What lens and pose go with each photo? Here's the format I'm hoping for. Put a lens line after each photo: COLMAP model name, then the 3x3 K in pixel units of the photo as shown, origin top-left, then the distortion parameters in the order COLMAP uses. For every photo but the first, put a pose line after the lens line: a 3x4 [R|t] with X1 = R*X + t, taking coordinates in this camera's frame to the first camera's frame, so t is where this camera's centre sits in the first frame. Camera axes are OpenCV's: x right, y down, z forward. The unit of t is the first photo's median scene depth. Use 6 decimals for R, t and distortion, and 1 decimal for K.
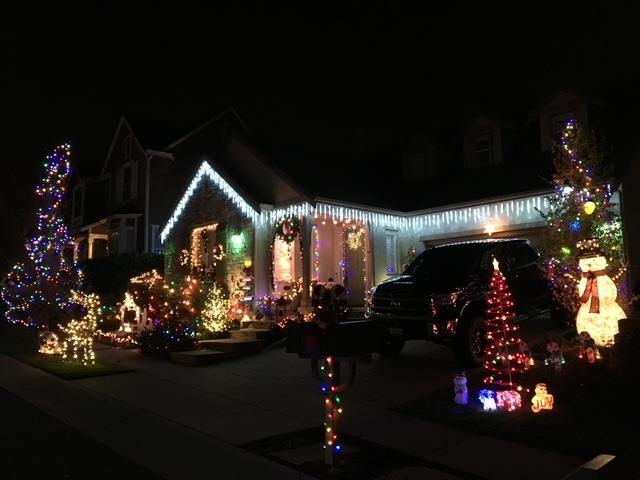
lens RADIAL K [[550.1, 0, 320.0], [0, 550.1, 240.0], [0, 0, 1]] dist [0.061059, -0.000323]
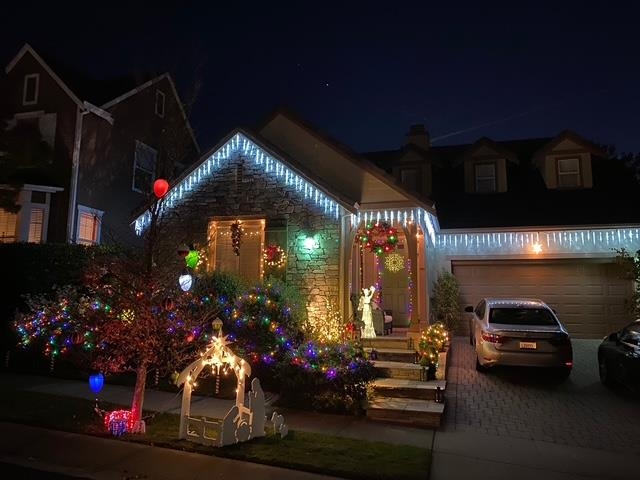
lens RADIAL K [[506.0, 0, 320.0], [0, 506.0, 240.0], [0, 0, 1]] dist [-0.000948, 0.001042]
pose [[0.852841, 0.093579, 0.513716, -0.403932], [-0.085320, 0.995562, -0.039711, 0.018121], [-0.515152, -0.009963, 0.857041, 0.302257]]
